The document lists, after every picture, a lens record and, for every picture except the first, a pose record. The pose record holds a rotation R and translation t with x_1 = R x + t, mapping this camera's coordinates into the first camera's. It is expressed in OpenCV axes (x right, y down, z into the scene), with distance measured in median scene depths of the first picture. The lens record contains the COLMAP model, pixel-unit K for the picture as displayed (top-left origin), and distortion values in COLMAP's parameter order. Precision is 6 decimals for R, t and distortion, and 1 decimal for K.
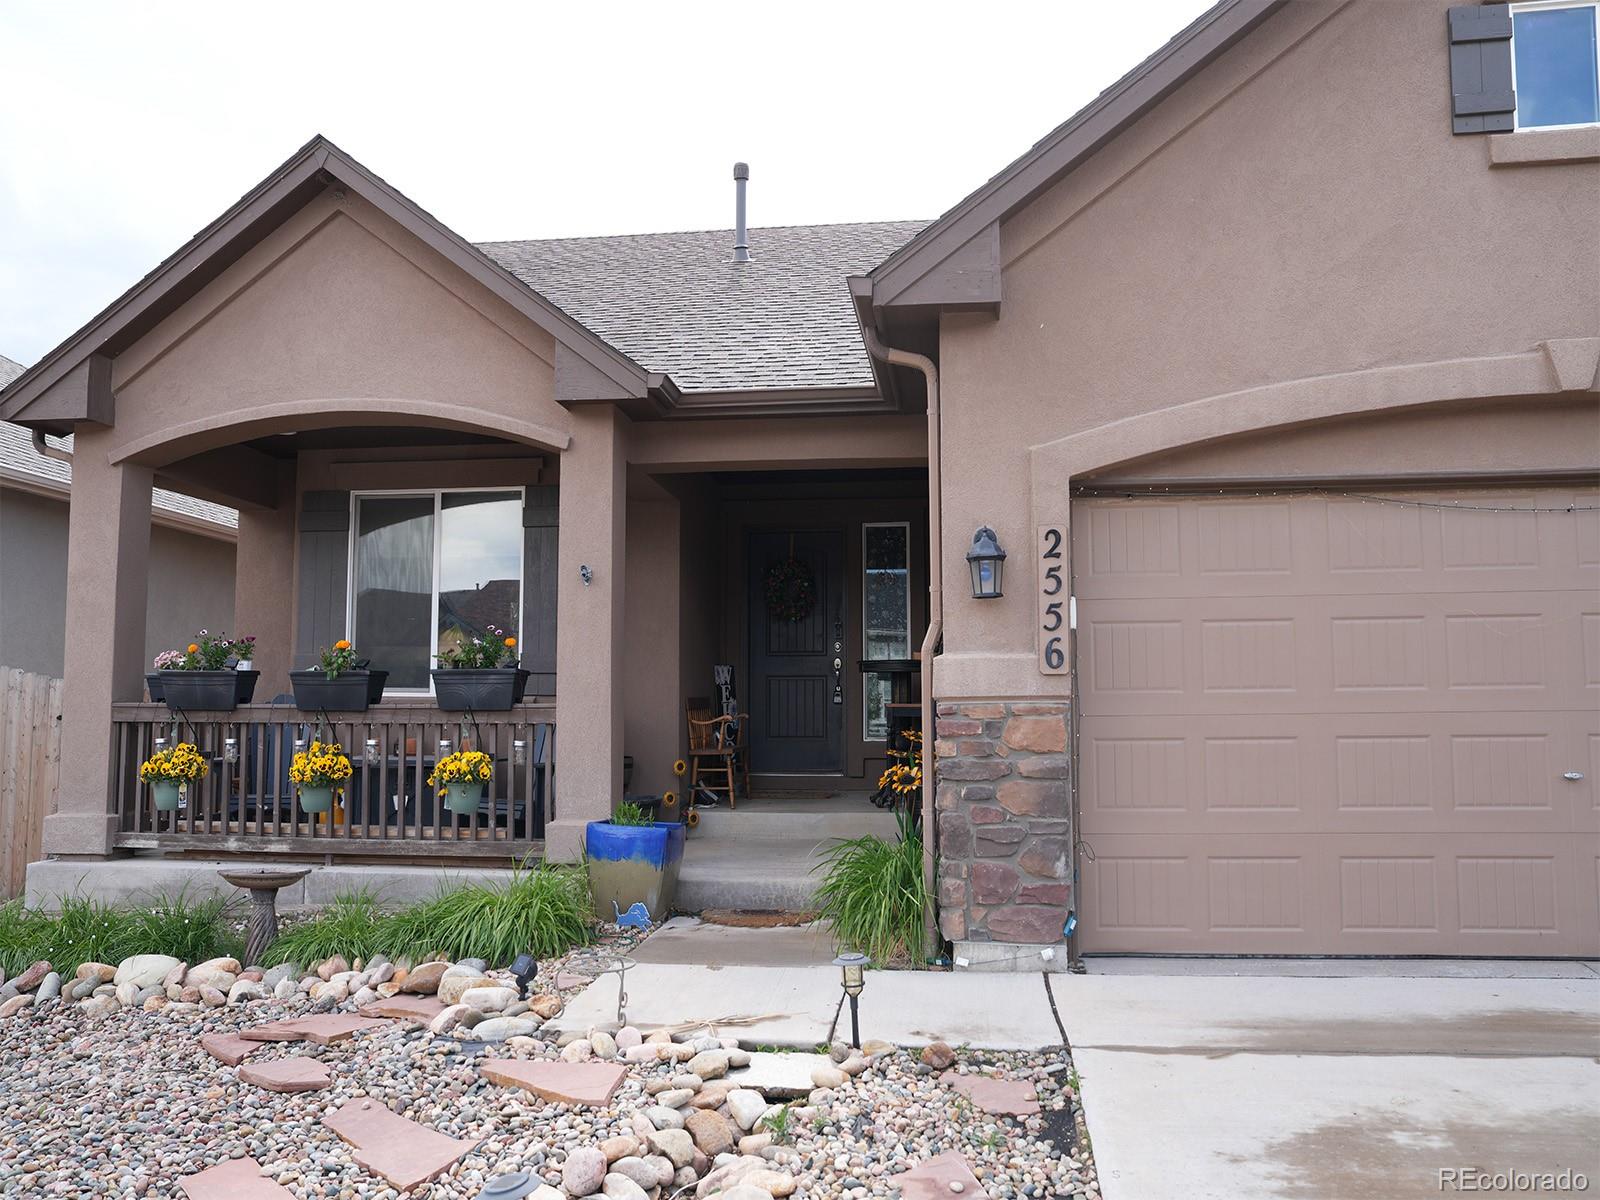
lens RADIAL K [[1024.7, 0, 753.6], [0, 1024.7, 610.1], [0, 0, 1]] dist [-0.067301, 0.065690]
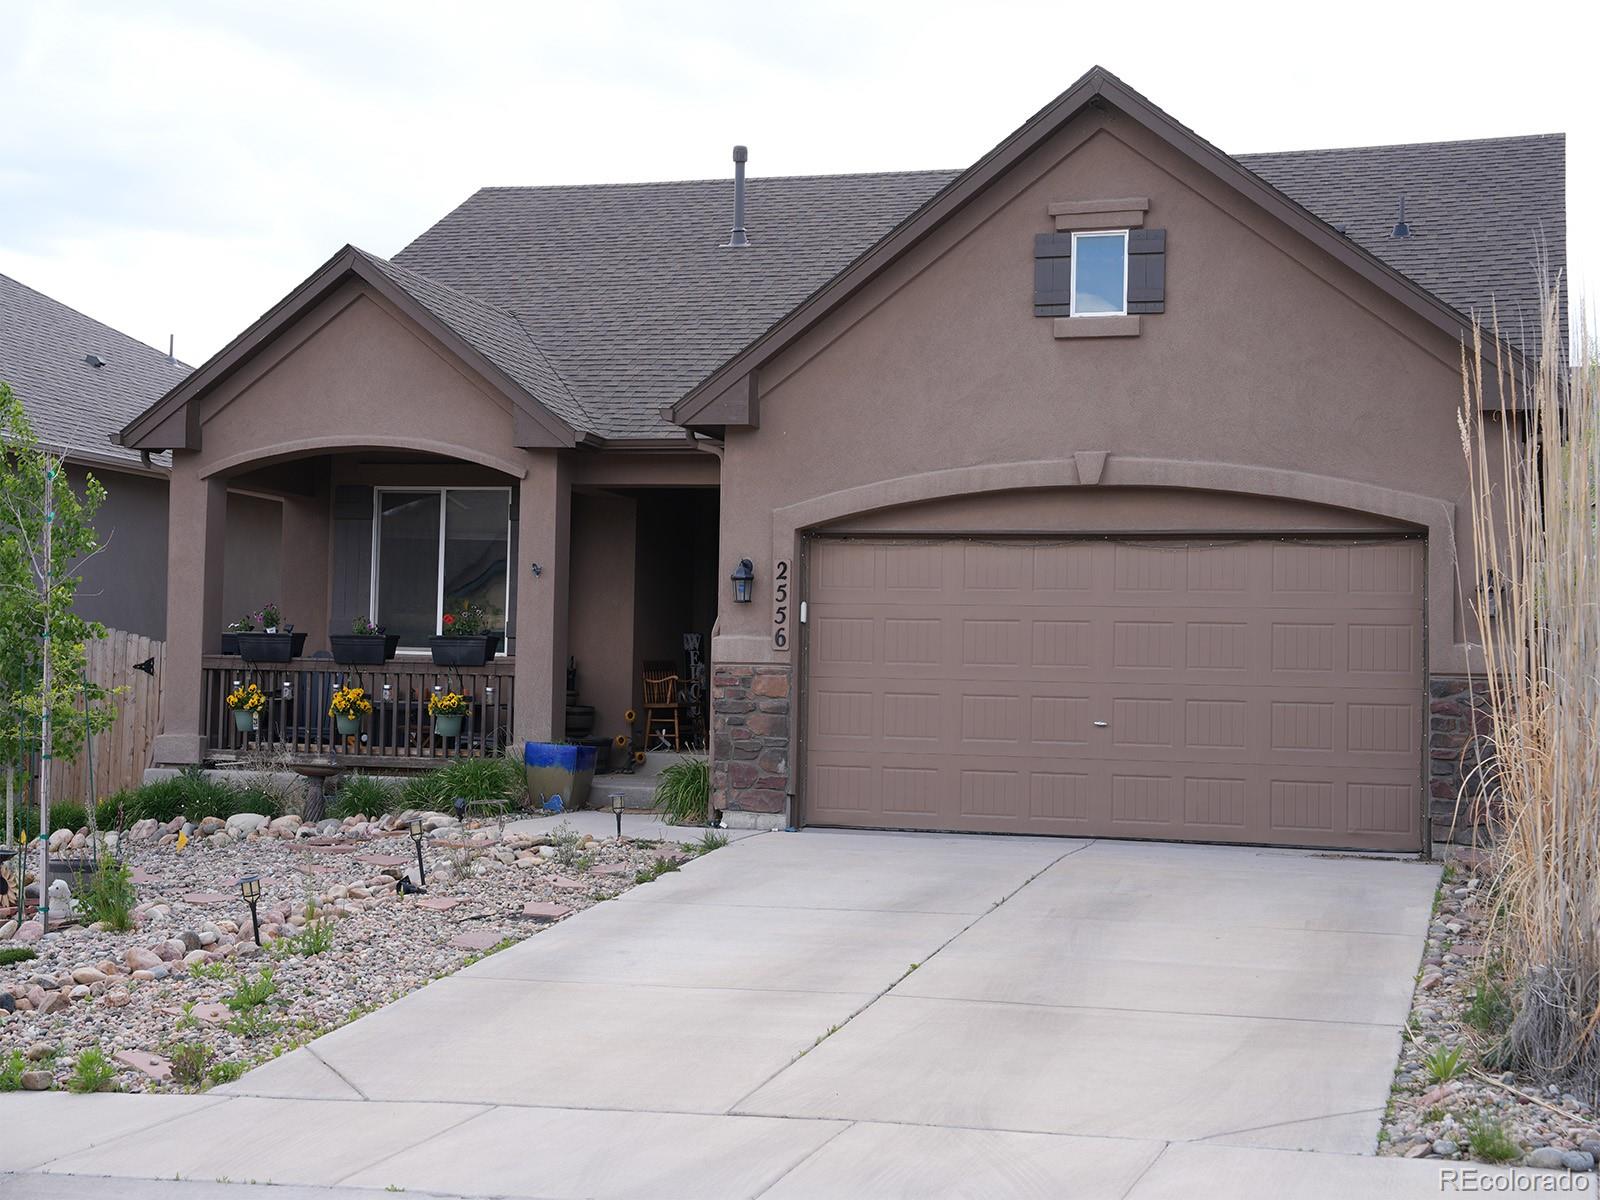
lens RADIAL K [[2137.7, 0, 880.6], [0, 2137.7, 585.7], [0, 0, 1]] dist [0.126335, 0.048384]
pose [[0.987736, 0.020024, -0.154843, 0.791356], [-0.013005, 0.998847, 0.046215, -0.162519], [0.155590, -0.043634, 0.986857, -1.910151]]
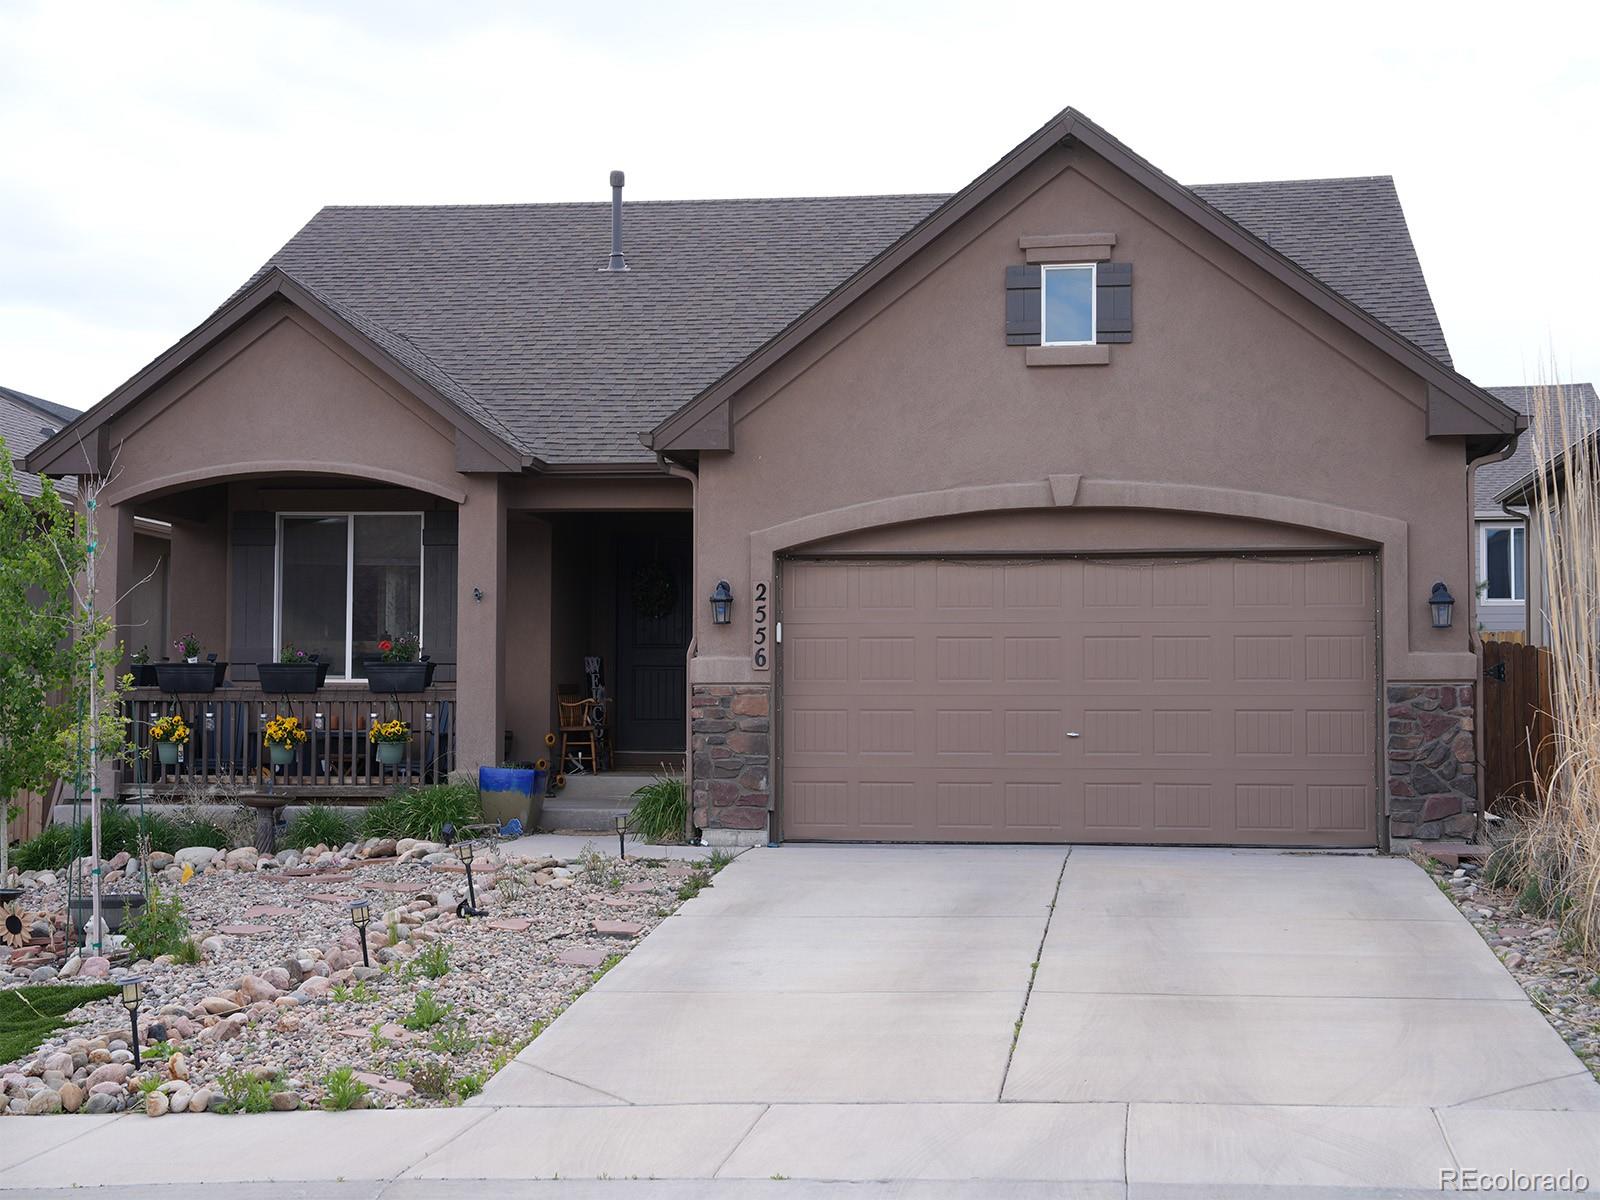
lens RADIAL K [[2177.9, 0, 800.0], [0, 2177.9, 600.0], [0, 0, 1]] dist [0.143523, -0.023330]
pose [[0.999959, 0.006459, 0.006372, 0.269397], [-0.006717, 0.999121, 0.041389, -0.161712], [-0.006099, -0.041430, 0.999123, -2.079614]]
